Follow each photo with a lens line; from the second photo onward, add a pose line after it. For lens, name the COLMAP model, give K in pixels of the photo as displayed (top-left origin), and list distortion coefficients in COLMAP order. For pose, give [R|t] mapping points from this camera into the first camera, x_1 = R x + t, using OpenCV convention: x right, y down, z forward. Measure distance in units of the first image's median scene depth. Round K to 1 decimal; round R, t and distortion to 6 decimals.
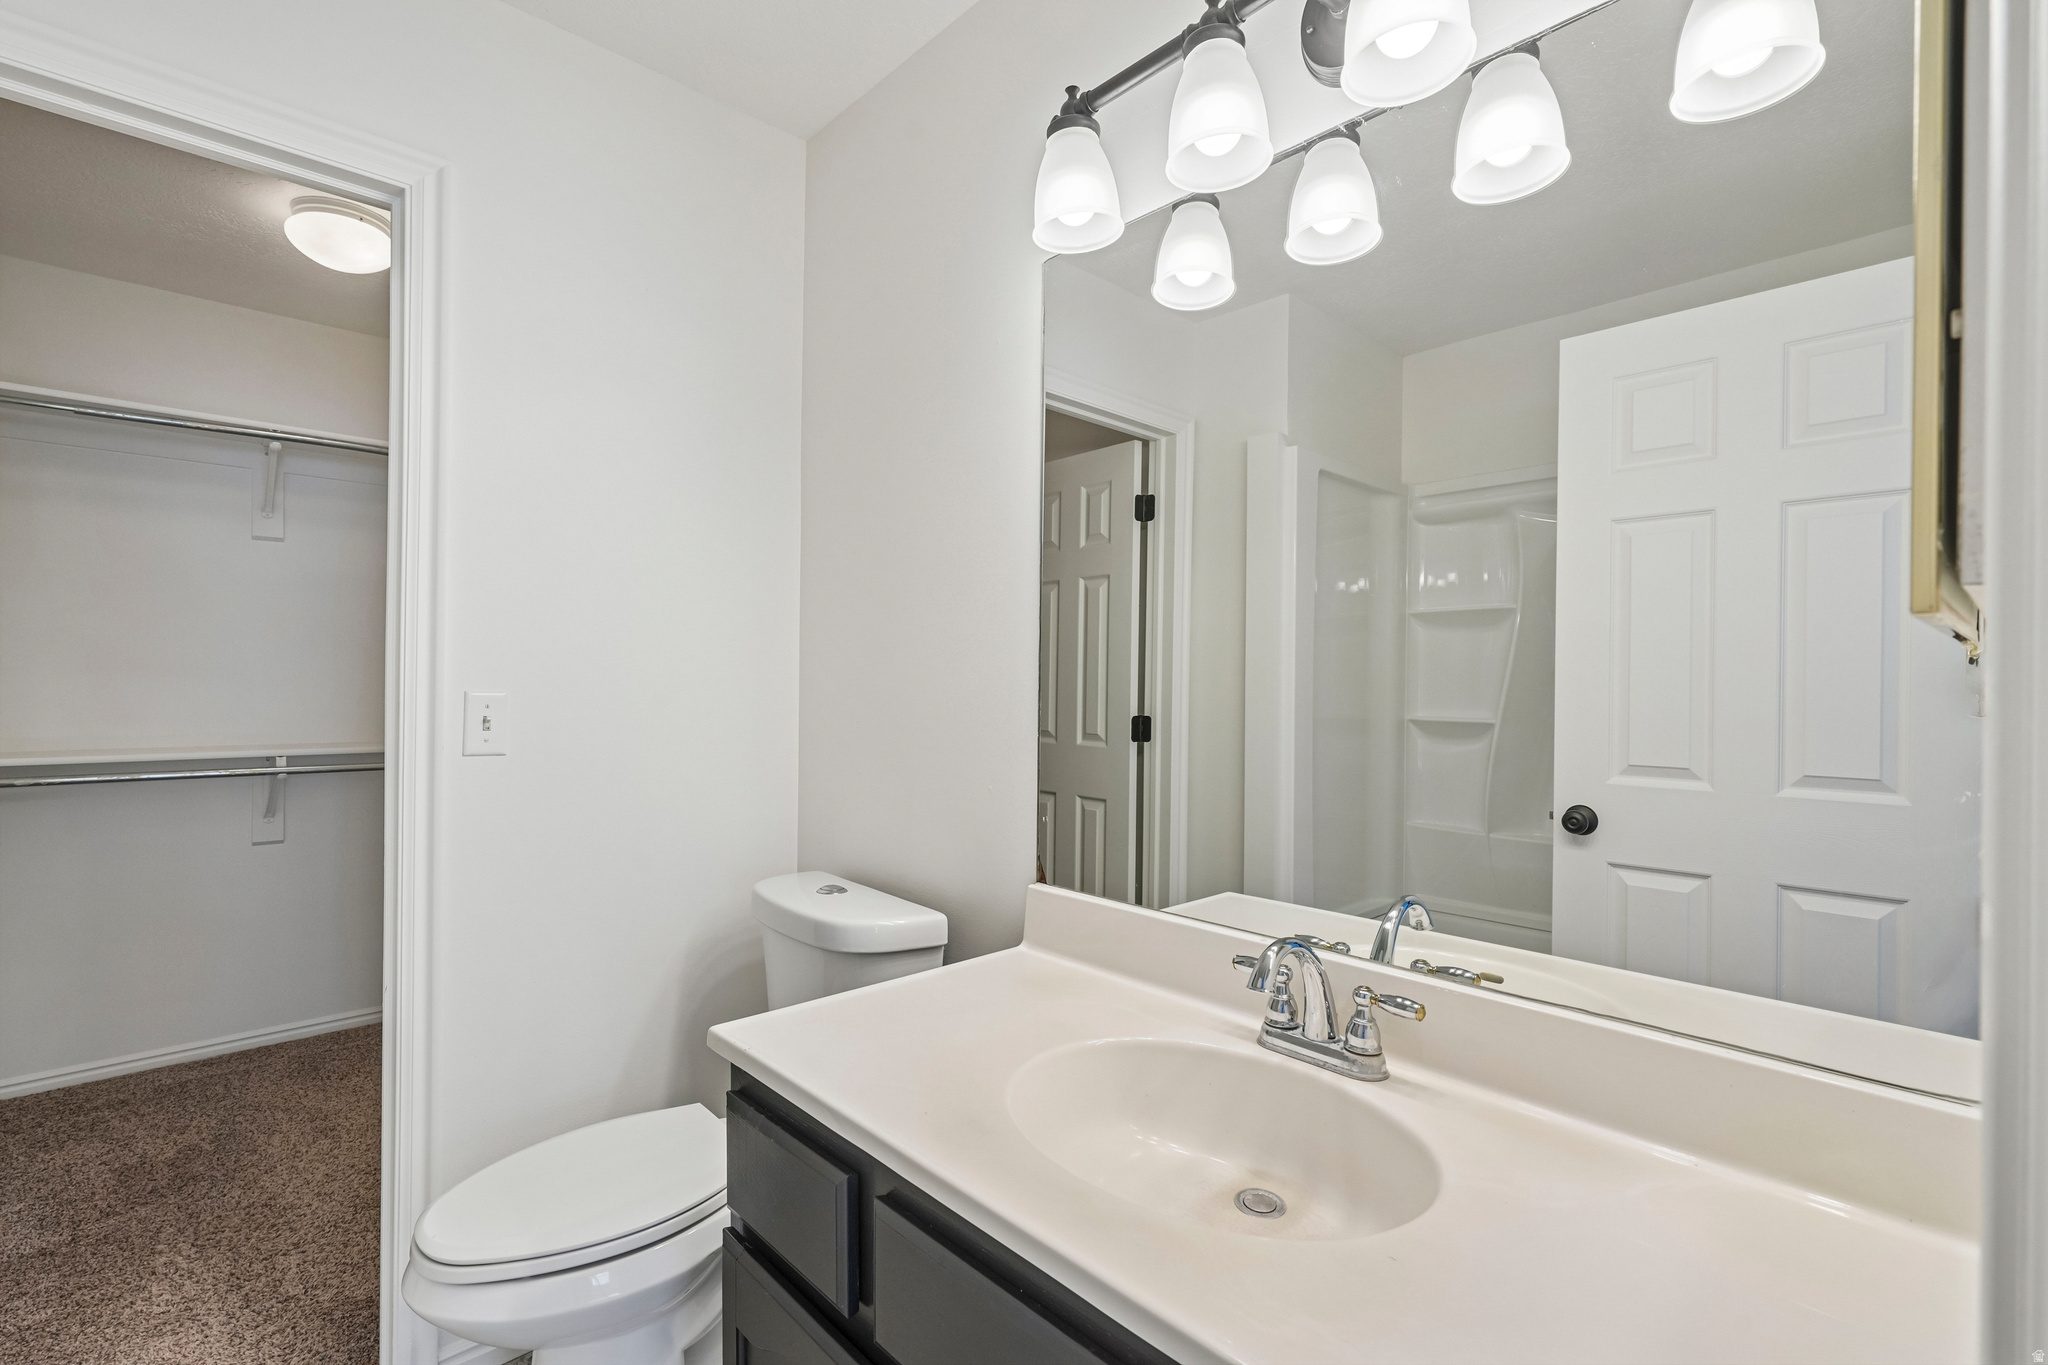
lens RADIAL K [[925.1, 0, 1007.4], [0, 925.1, 683.4], [0, 0, 1]] dist [-0.006044, 0.002187]
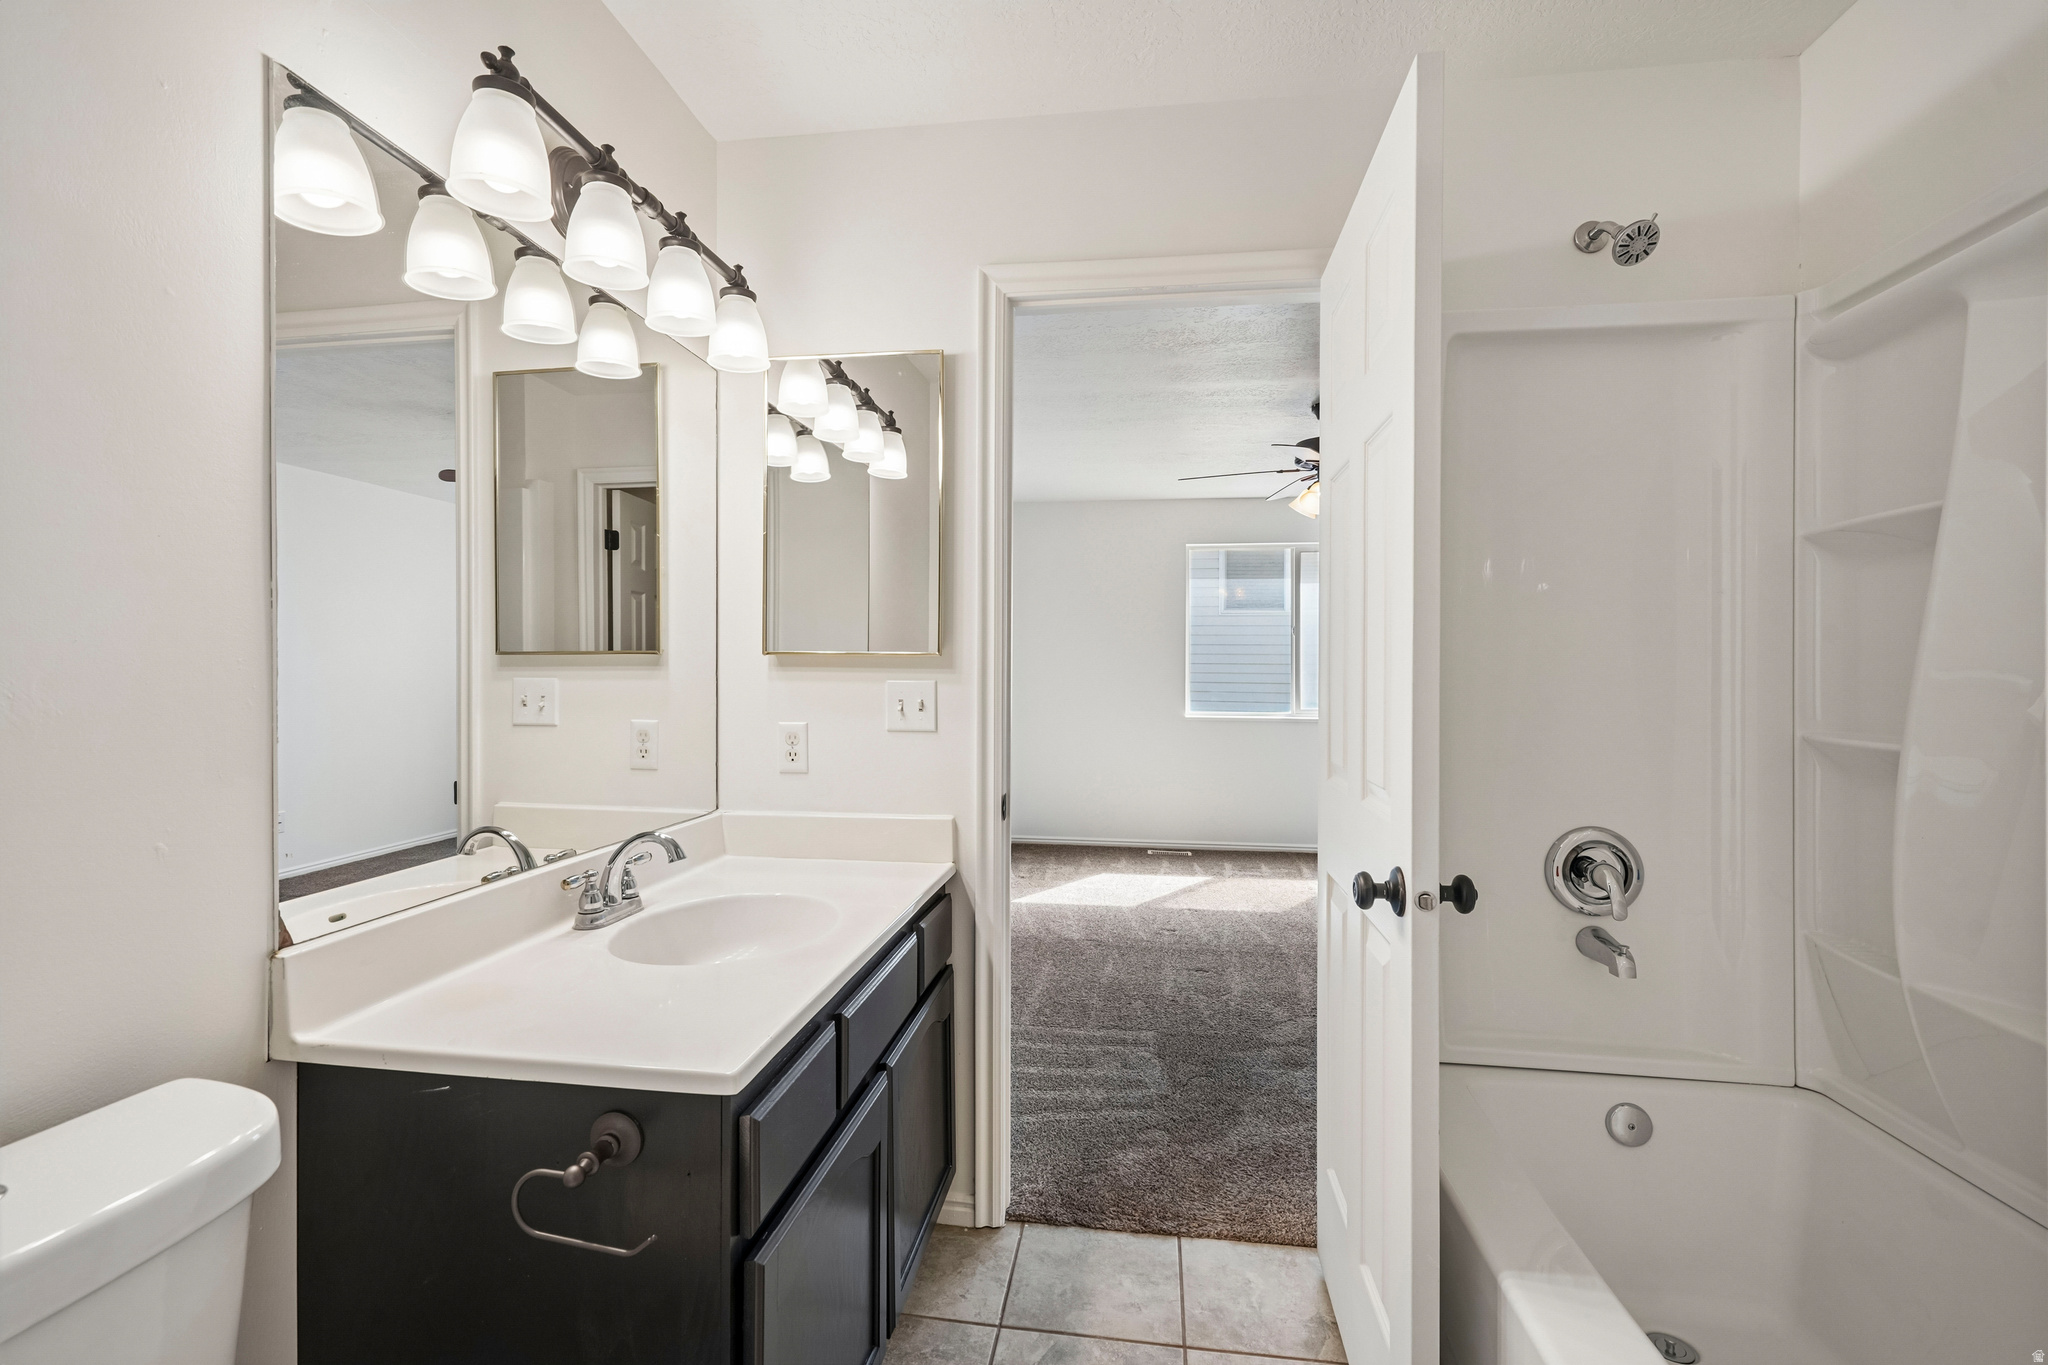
lens RADIAL K [[925.1, 0, 1027.8], [0, 925.1, 682.3], [0, 0, 1]] dist [-0.006044, 0.002187]
pose [[-0.642332, -0.016595, 0.766247, -0.877594], [-0.009520, 0.999861, 0.013674, -0.001727], [-0.766368, 0.001488, -0.642401, 1.028343]]
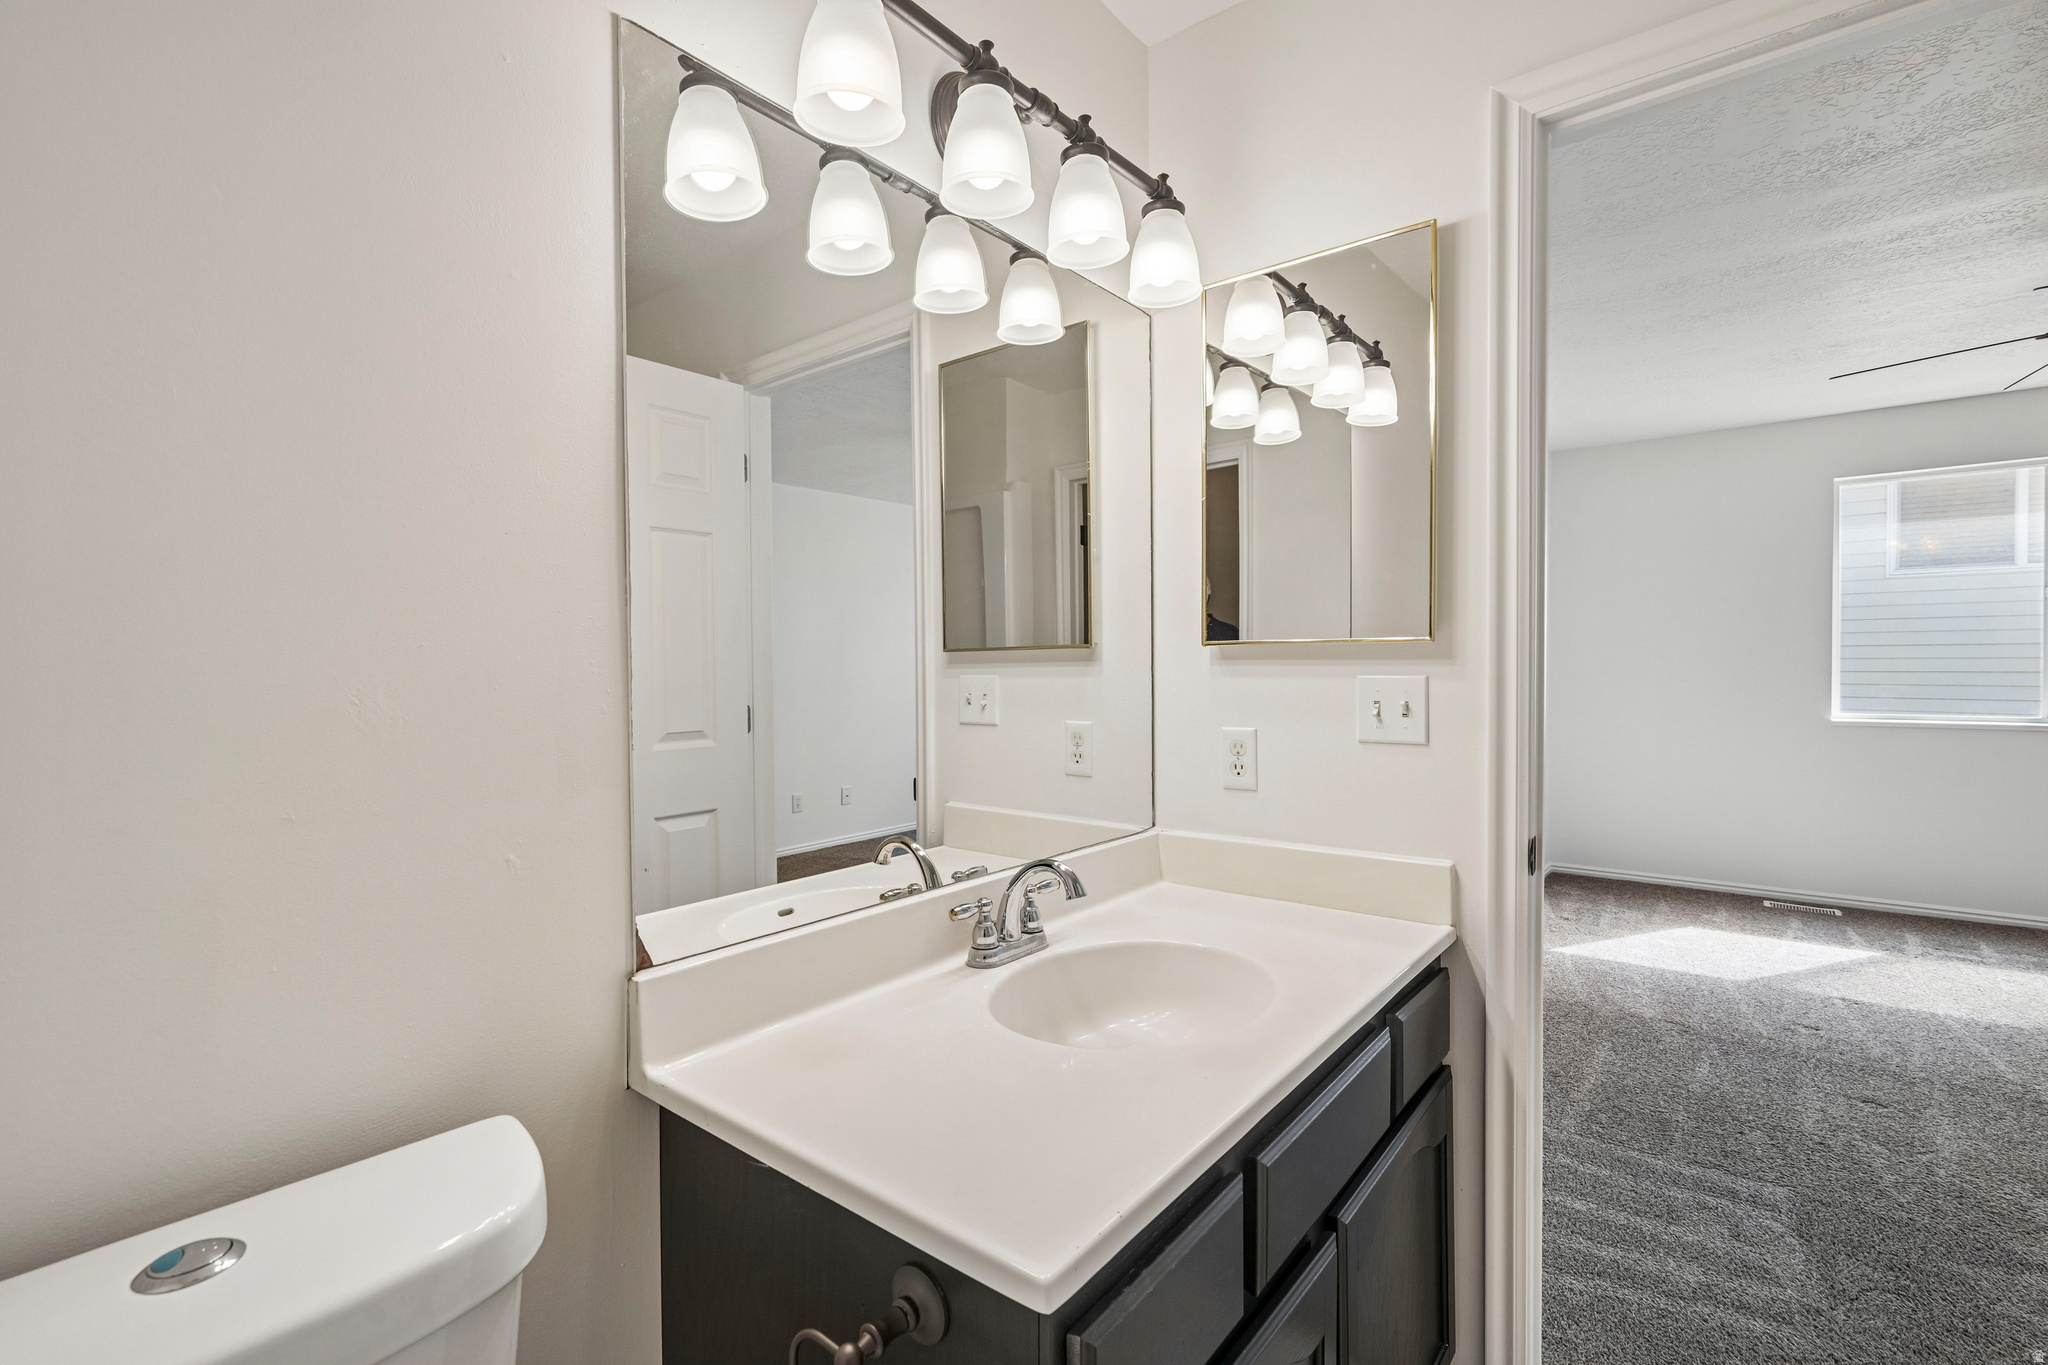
lens RADIAL K [[925.1, 0, 1015.6], [0, 925.1, 688.2], [0, 0, 1]] dist [-0.006044, 0.002187]
pose [[-0.152540, -0.029157, 0.987867, -0.662300], [0.004812, 0.999531, 0.030244, -0.004116], [-0.988286, 0.009367, -0.152329, 0.845002]]
